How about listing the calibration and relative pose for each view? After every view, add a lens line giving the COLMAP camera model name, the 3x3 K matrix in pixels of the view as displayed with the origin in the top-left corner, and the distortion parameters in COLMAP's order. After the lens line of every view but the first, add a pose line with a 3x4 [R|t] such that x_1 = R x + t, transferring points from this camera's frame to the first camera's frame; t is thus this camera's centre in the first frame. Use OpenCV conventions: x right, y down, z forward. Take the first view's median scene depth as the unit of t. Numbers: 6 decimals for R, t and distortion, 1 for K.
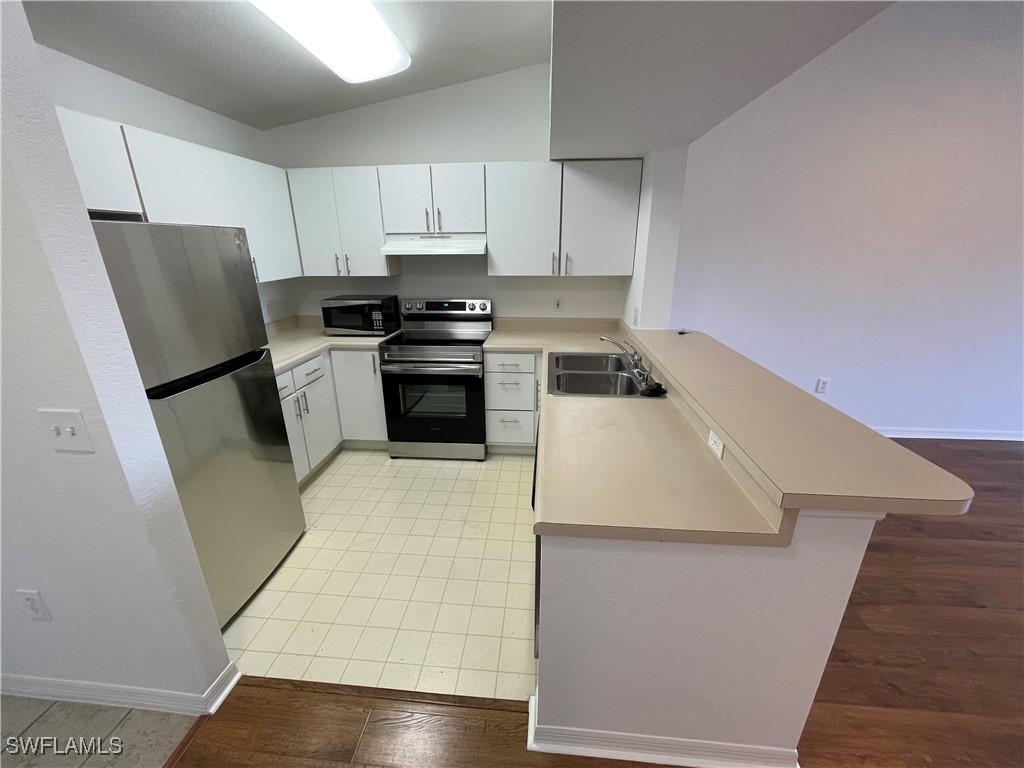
lens RADIAL K [[414.1, 0, 509.0], [0, 414.1, 385.3], [0, 0, 1]] dist [-0.001184, 0.000158]
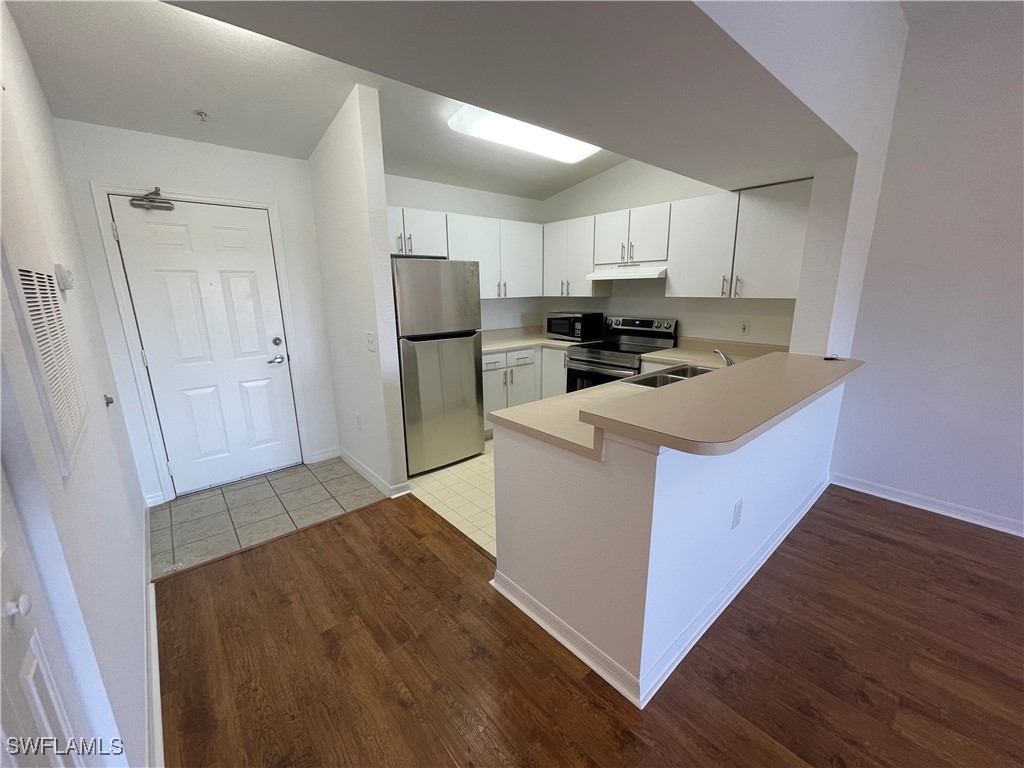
lens RADIAL K [[414.1, 0, 509.0], [0, 414.1, 385.3], [0, 0, 1]] dist [-0.001184, 0.000158]
pose [[0.718761, 0.156997, -0.677300, 0.456882], [-0.218136, 0.975904, -0.005275, 0.072863], [0.660151, 0.151535, 0.735688, -0.083855]]
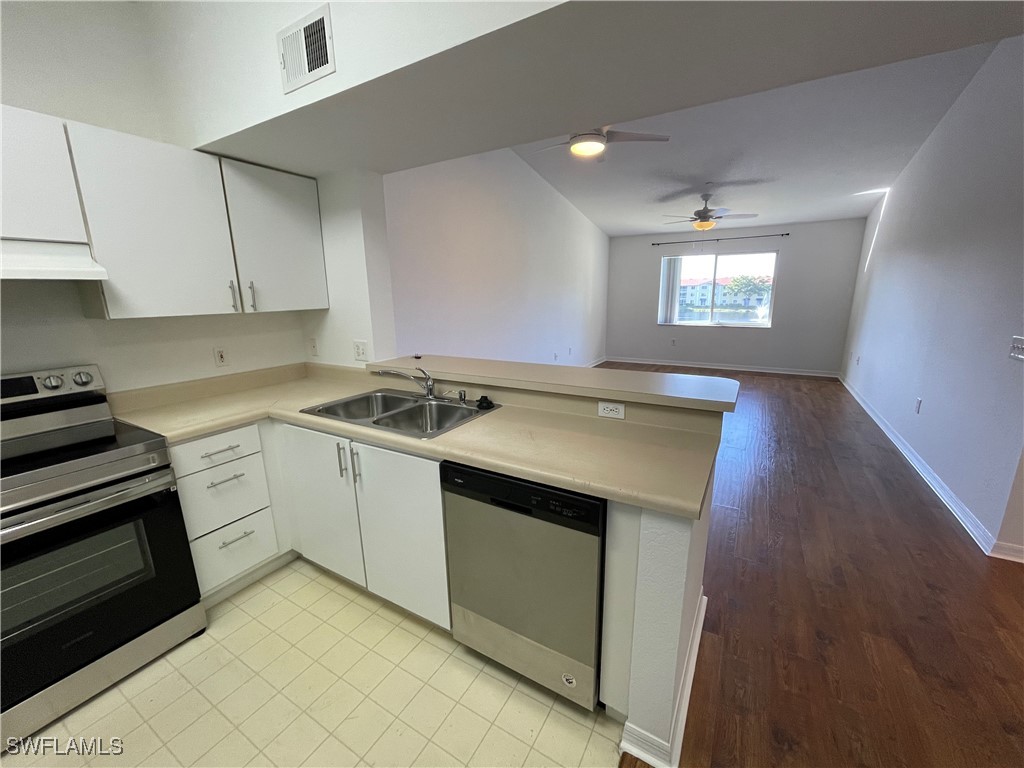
lens RADIAL K [[414.1, 0, 509.0], [0, 414.1, 385.3], [0, 0, 1]] dist [-0.001184, 0.000158]
pose [[0.434384, -0.202492, 0.877672, -0.332820], [0.306227, 0.949561, 0.067518, -0.052609], [-0.847075, 0.239438, 0.474482, 0.299714]]
